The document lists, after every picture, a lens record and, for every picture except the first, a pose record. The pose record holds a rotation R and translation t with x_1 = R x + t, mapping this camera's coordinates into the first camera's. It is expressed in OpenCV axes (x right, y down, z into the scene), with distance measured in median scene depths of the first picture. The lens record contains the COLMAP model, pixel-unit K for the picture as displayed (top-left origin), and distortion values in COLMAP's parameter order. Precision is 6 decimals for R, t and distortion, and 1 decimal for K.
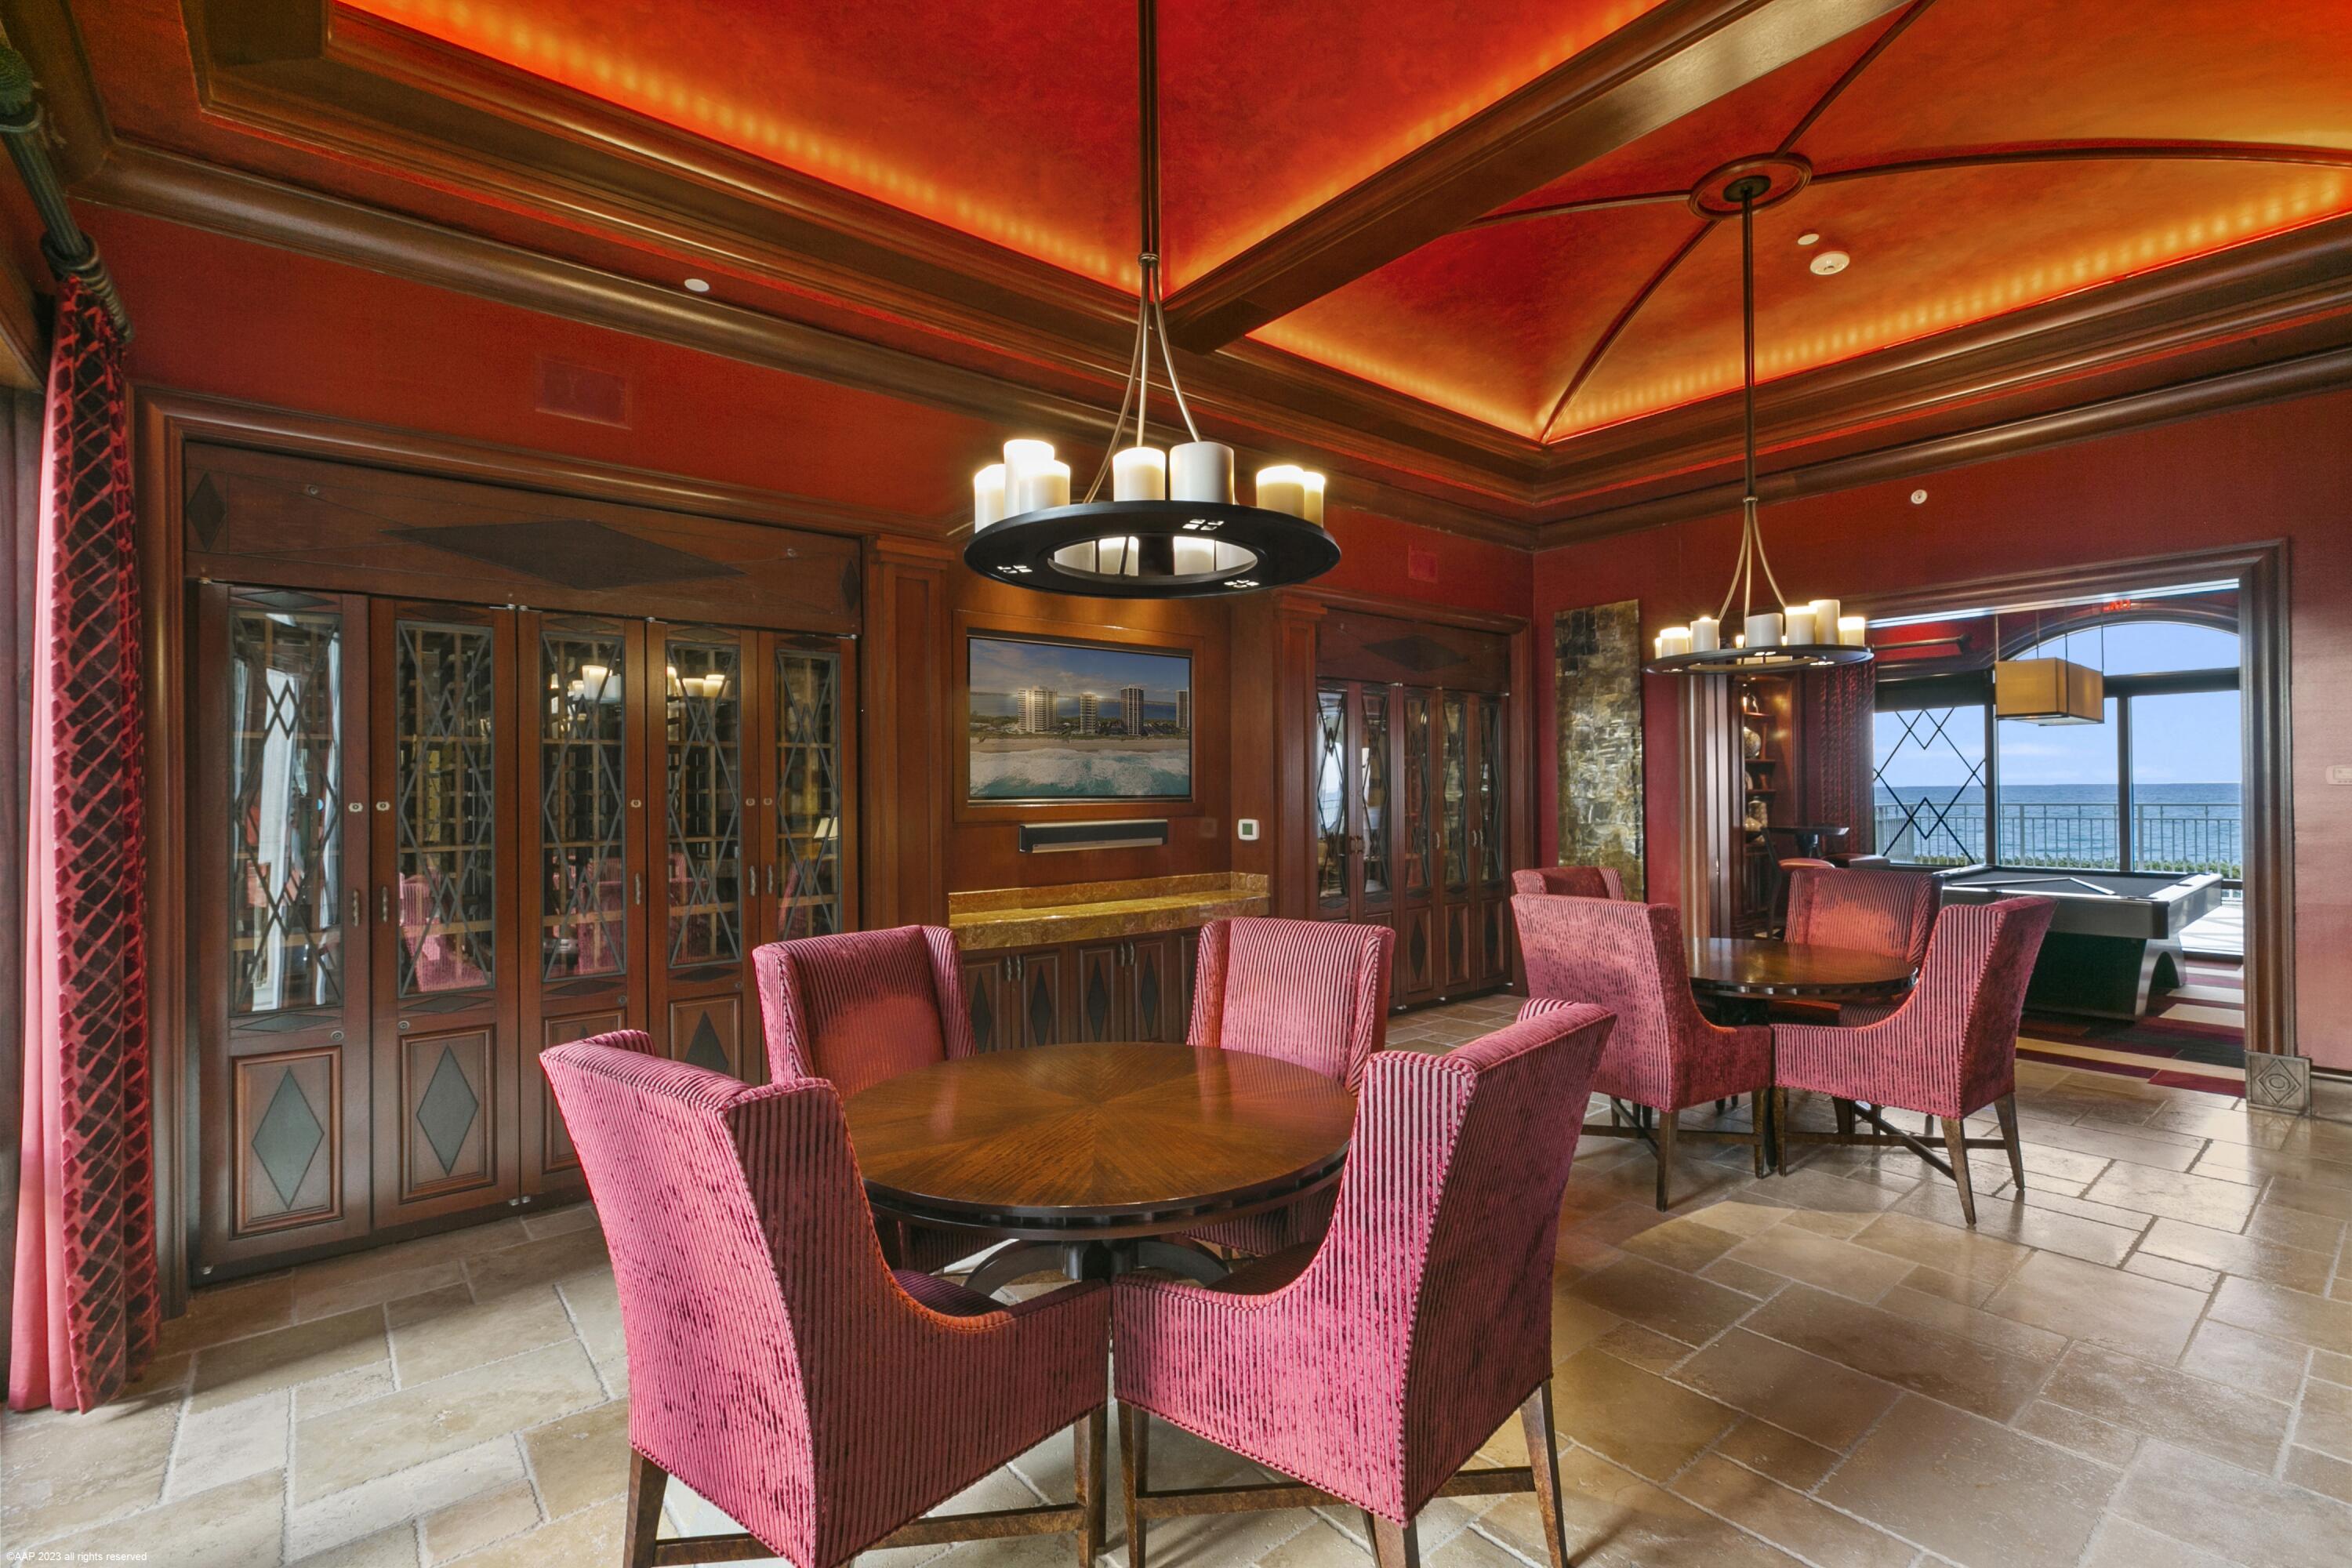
lens RADIAL K [[1050.3, 0, 1177.4], [0, 1050.3, 783.0], [0, 0, 1]] dist [0.000950, 0.000081]
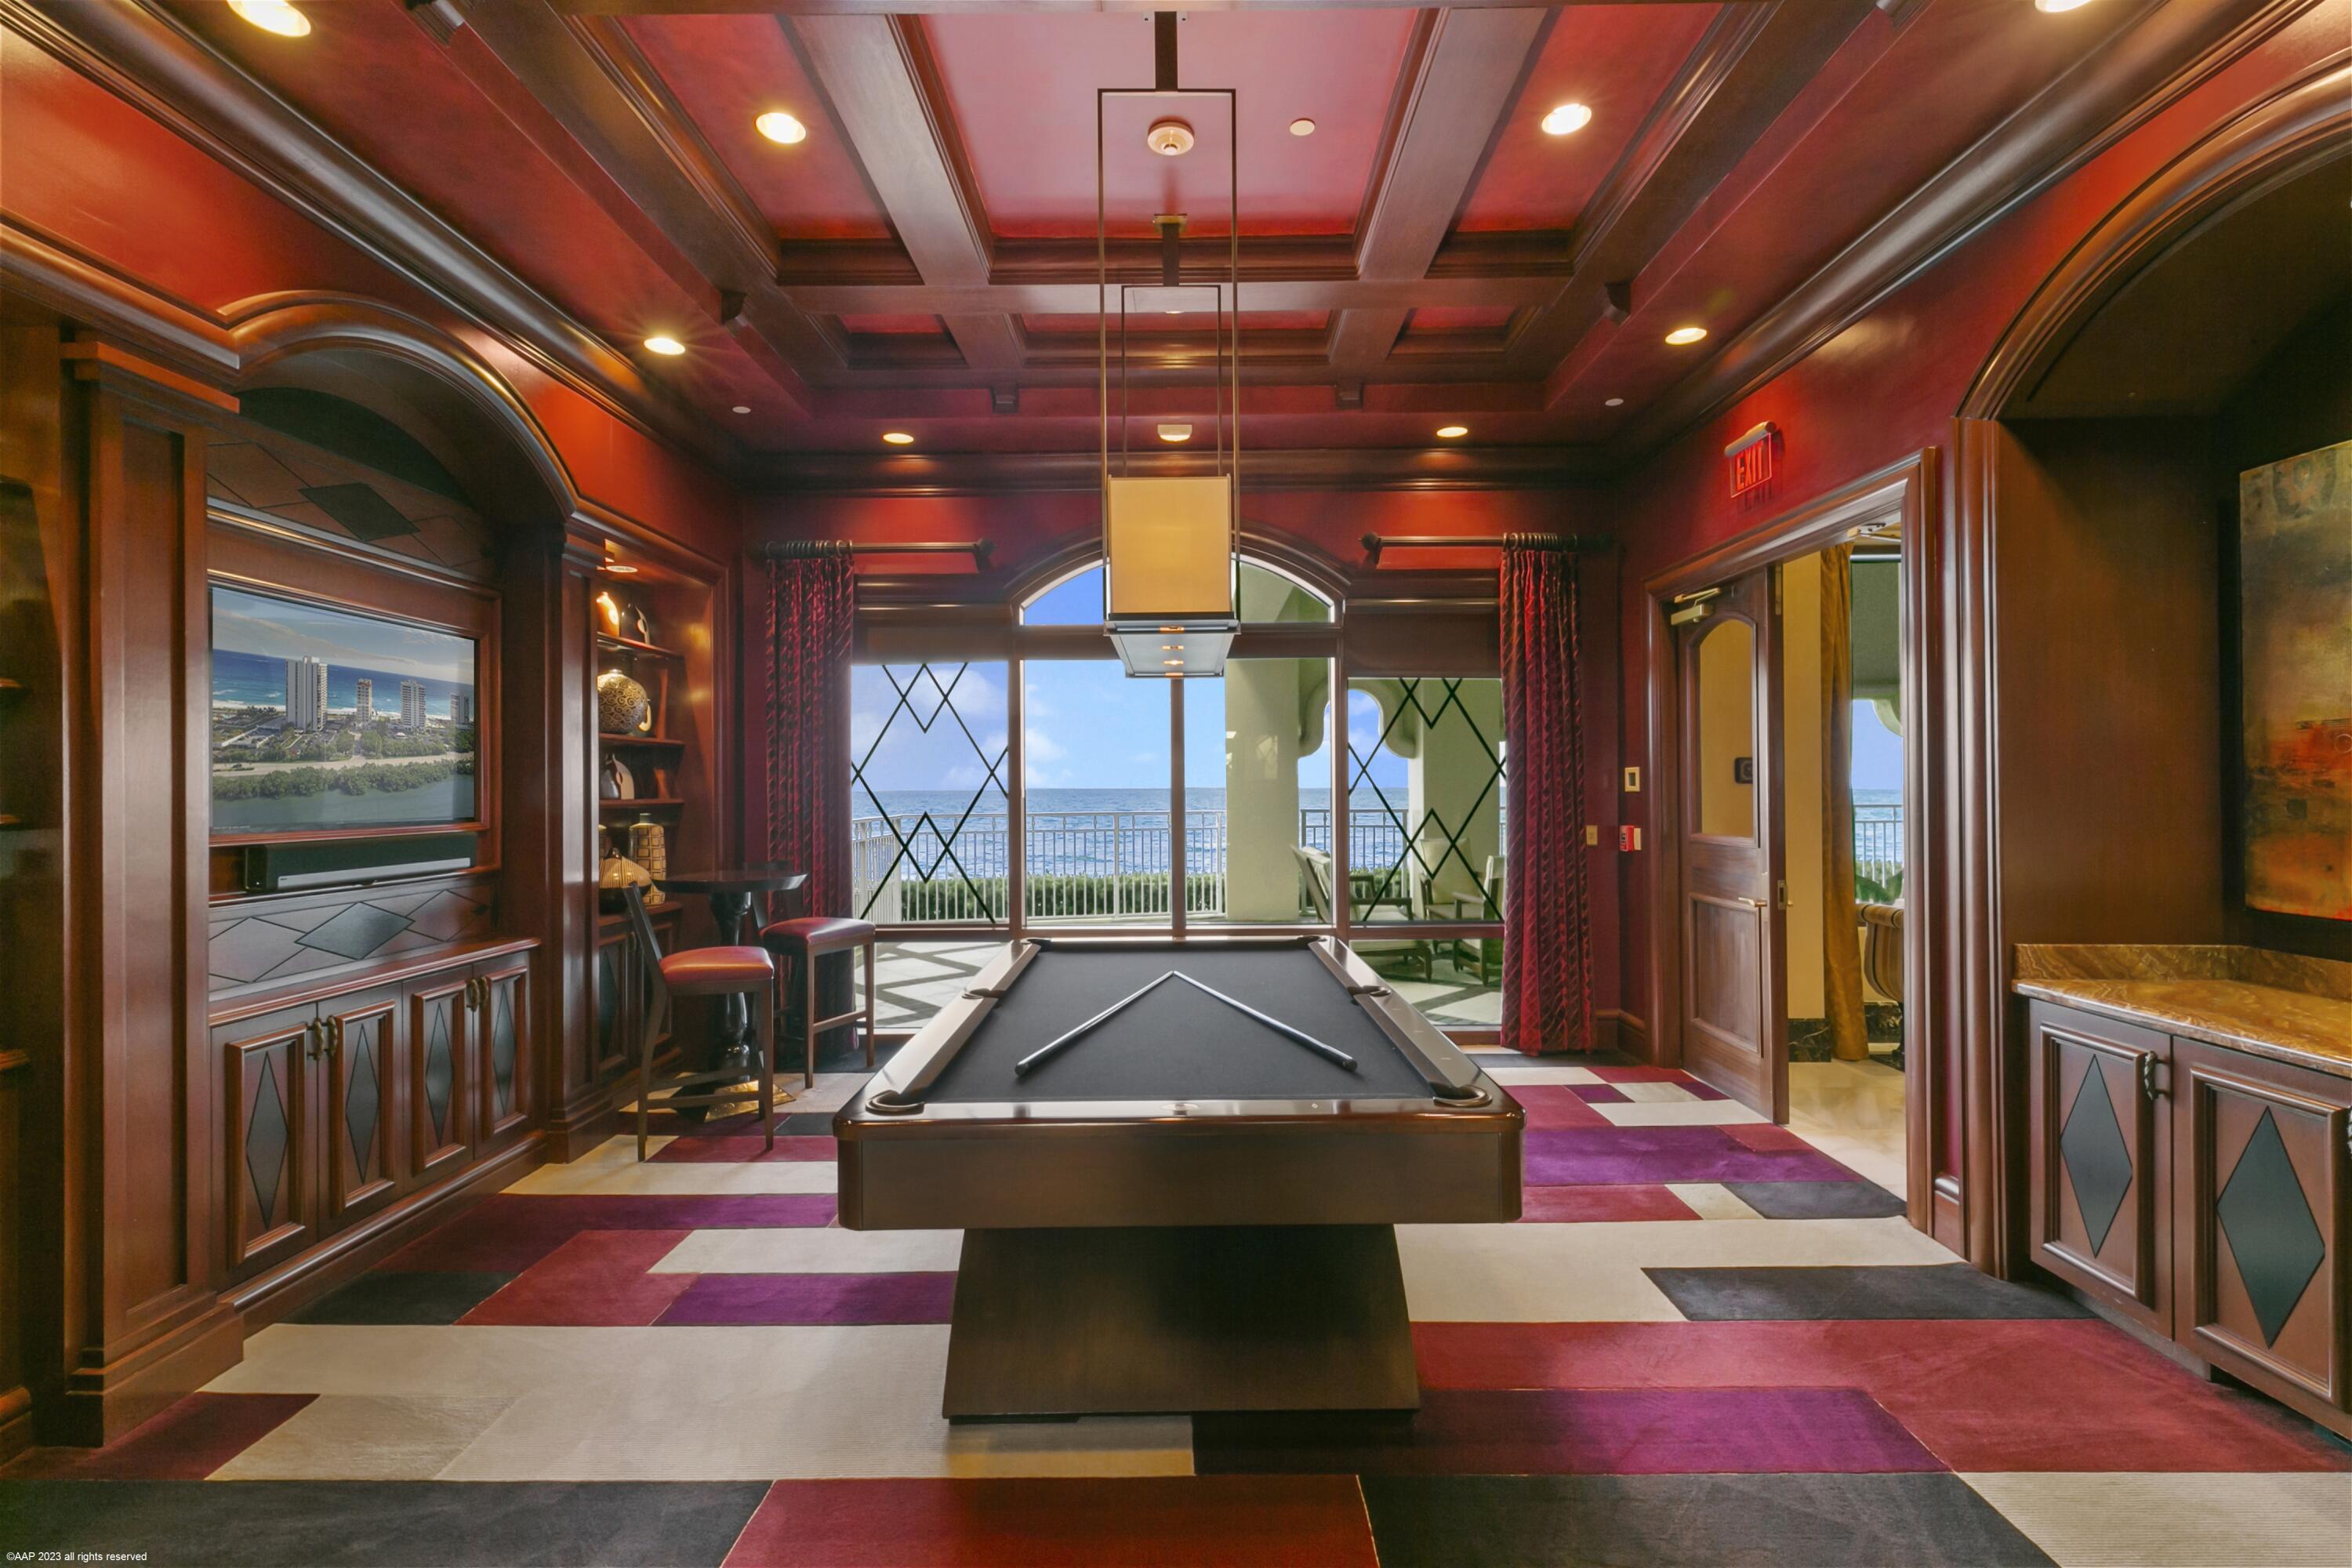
lens RADIAL K [[1050.3, 0, 1183.4], [0, 1050.3, 778.8], [0, 0, 1]] dist [0.000950, 0.000081]
pose [[0.634392, 0.001897, 0.773009, 0.338463], [-0.001388, 0.999998, -0.001314, -0.004049], [-0.773010, -0.000239, 0.634393, 0.501635]]
